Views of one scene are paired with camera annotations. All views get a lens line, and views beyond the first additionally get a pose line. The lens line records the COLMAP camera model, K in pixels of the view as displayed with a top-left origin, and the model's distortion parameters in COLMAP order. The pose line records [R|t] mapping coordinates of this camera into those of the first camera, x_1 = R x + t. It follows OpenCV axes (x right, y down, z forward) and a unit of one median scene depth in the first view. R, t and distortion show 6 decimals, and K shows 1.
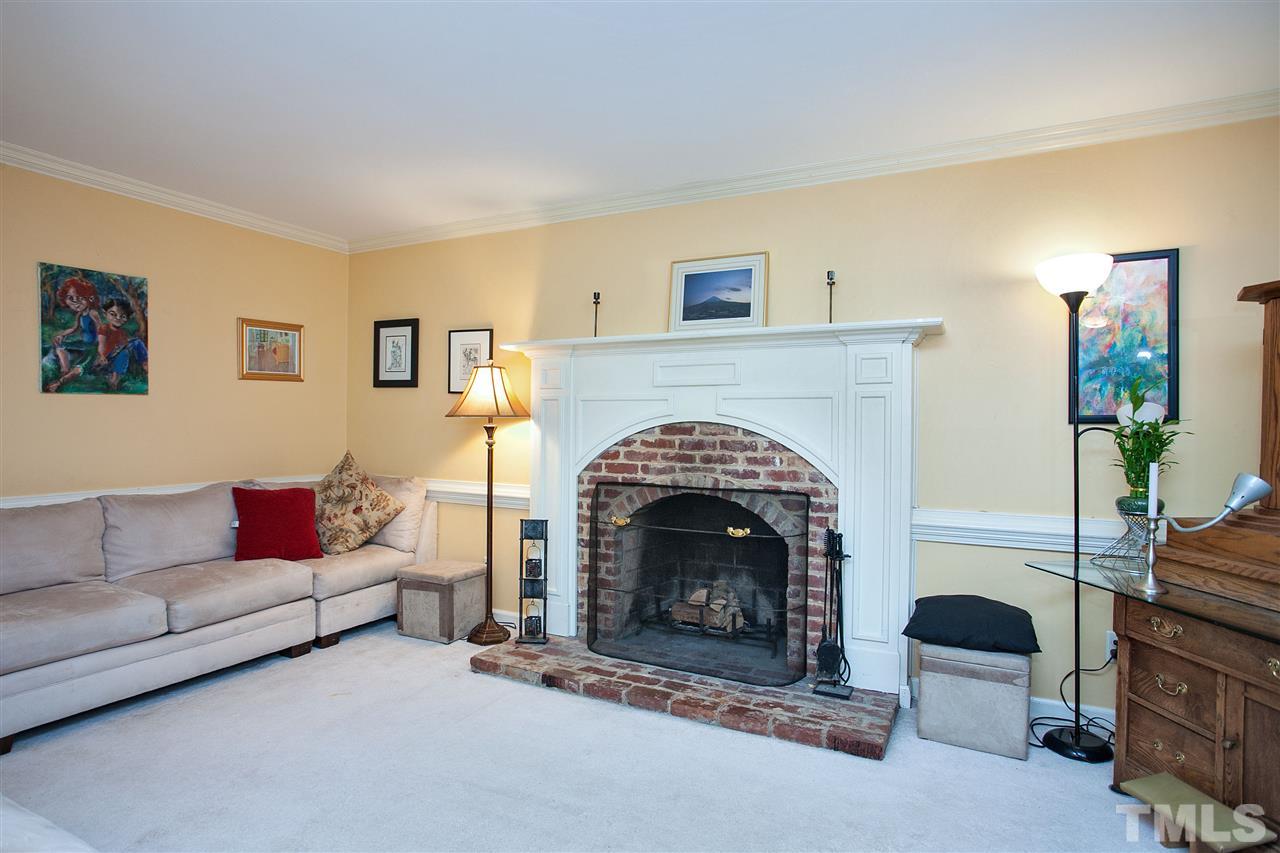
lens RADIAL K [[630.6, 0, 631.2], [0, 630.6, 428.1], [0, 0, 1]] dist [-0.081566, 0.036700]
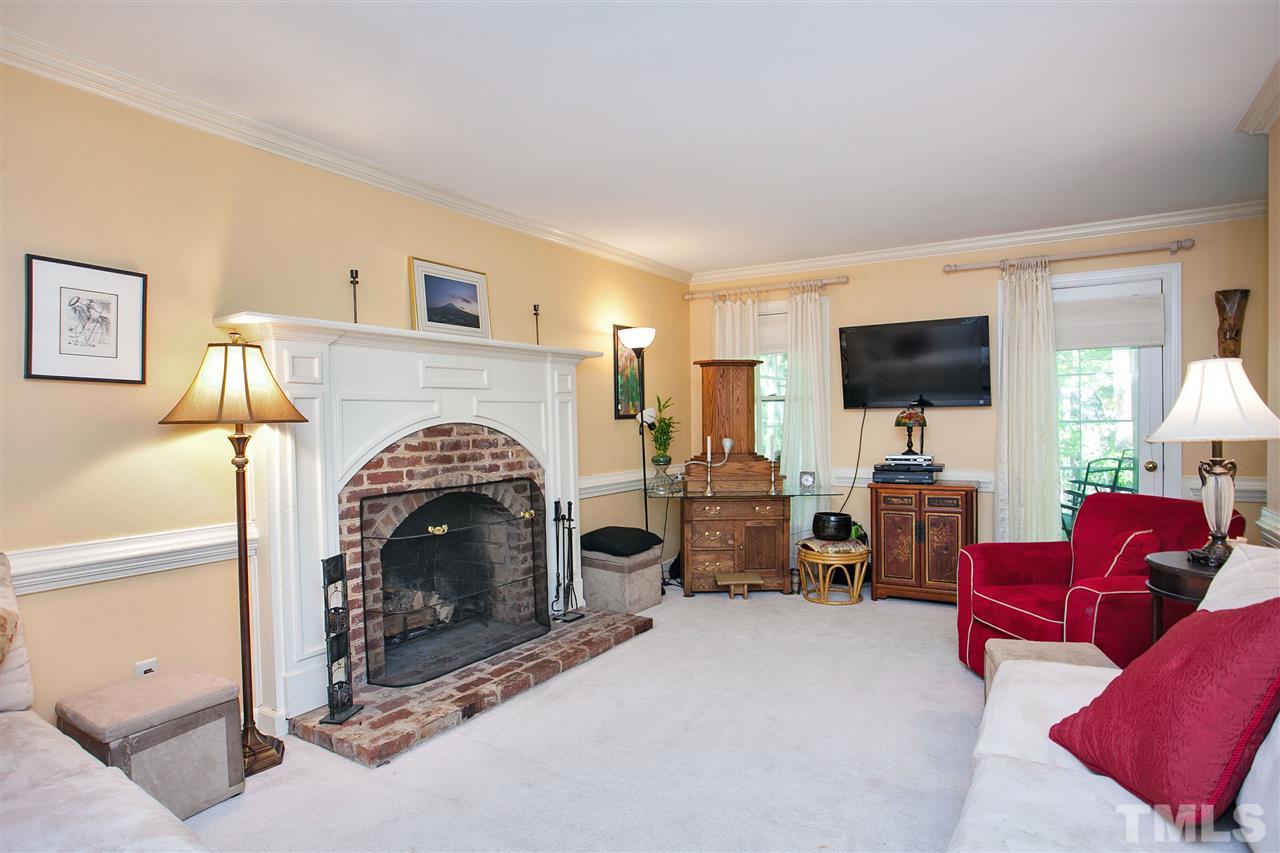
lens RADIAL K [[630.6, 0, 631.2], [0, 630.6, 428.1], [0, 0, 1]] dist [-0.081566, 0.036700]
pose [[0.162439, -0.027130, 0.986346, -0.870178], [0.021865, 0.999475, 0.023890, -0.020048], [-0.986476, 0.017686, 0.162947, 0.549615]]
